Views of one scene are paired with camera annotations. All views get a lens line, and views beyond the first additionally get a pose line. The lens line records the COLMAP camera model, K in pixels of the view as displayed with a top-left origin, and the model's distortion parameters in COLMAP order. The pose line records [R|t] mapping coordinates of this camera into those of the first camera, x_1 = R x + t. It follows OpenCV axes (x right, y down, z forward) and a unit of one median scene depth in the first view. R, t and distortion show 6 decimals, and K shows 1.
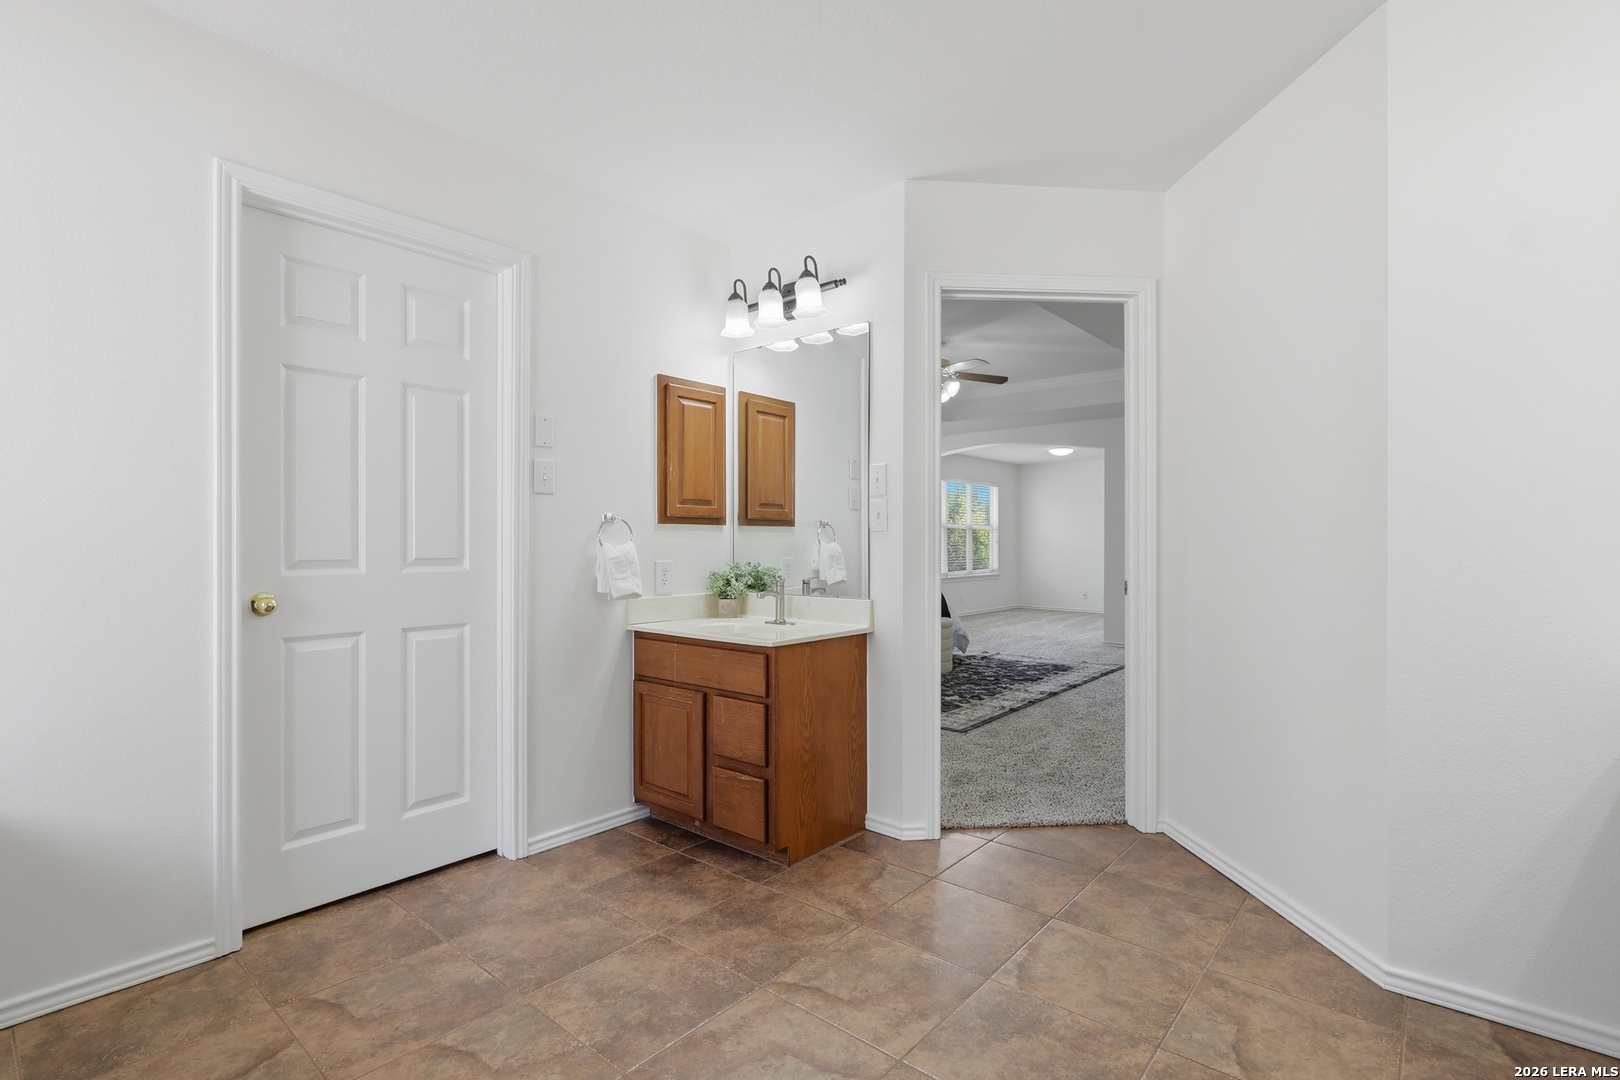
lens RADIAL K [[768.0, 0, 805.8], [0, 768.0, 541.5], [0, 0, 1]] dist [-0.002055, -0.000211]
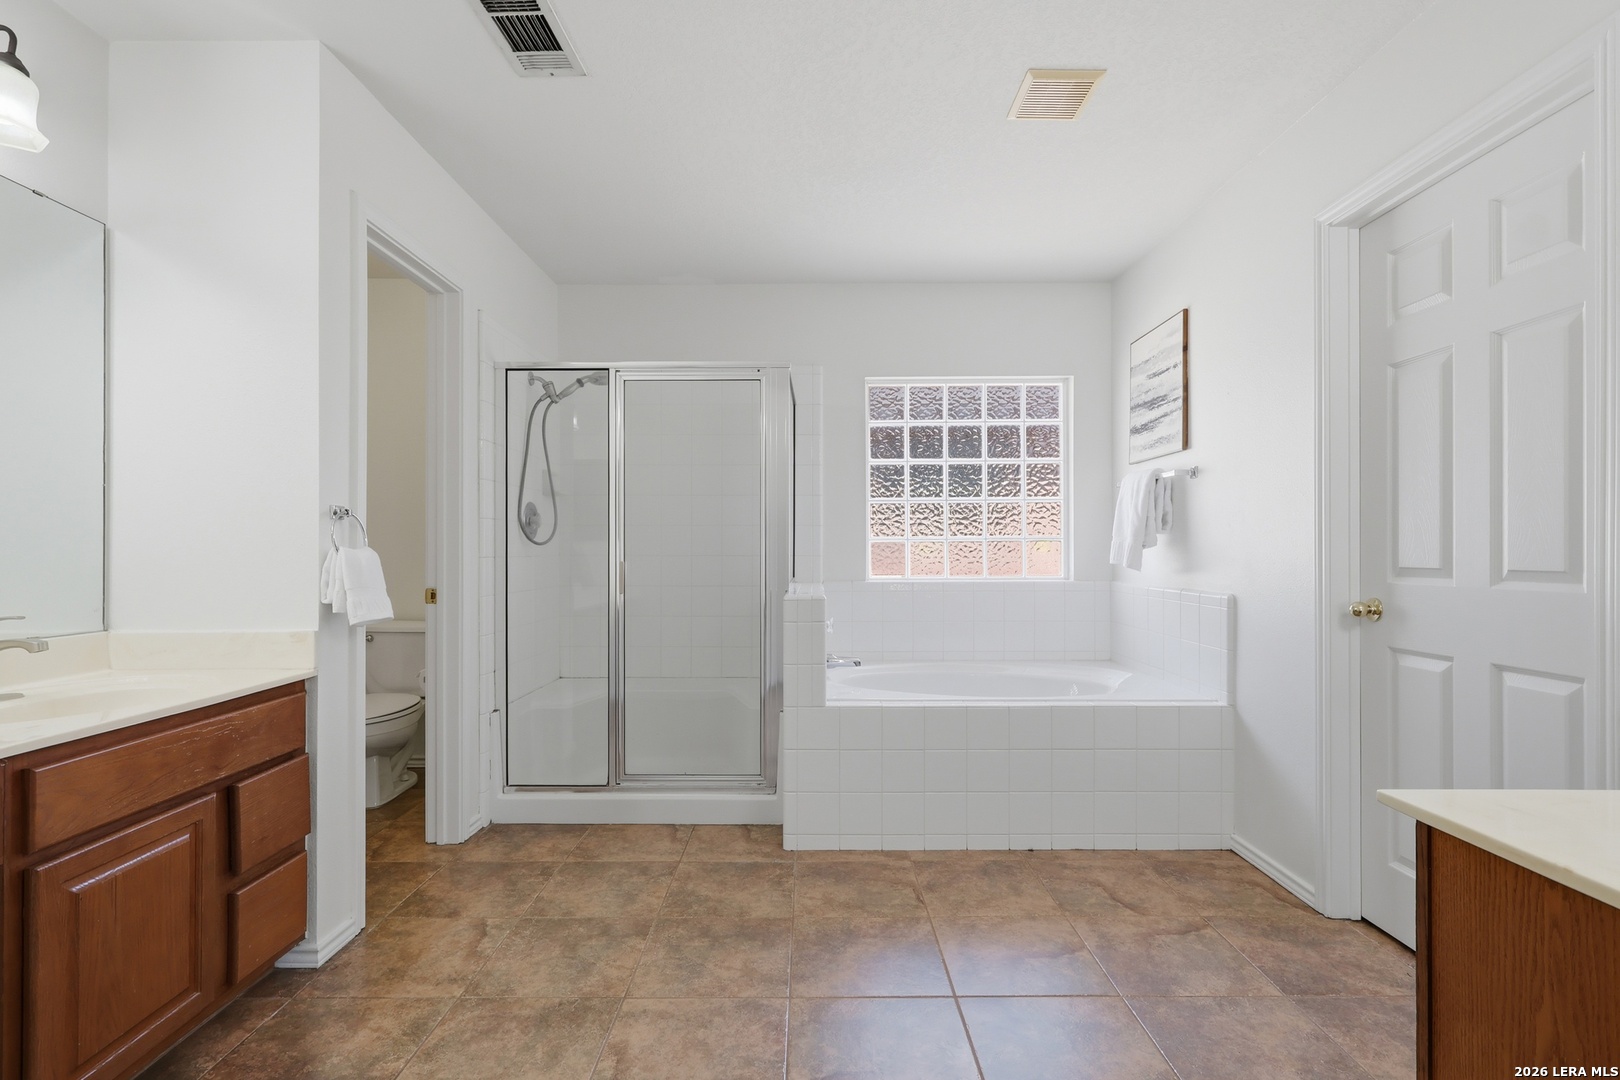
lens RADIAL K [[768.0, 0, 803.2], [0, 768.0, 545.4], [0, 0, 1]] dist [-0.002055, -0.000211]
pose [[-0.767217, -0.004085, -0.641375, 0.543234], [0.001738, 0.999963, -0.008448, 0.004589], [0.641386, -0.007596, -0.767181, 1.347695]]
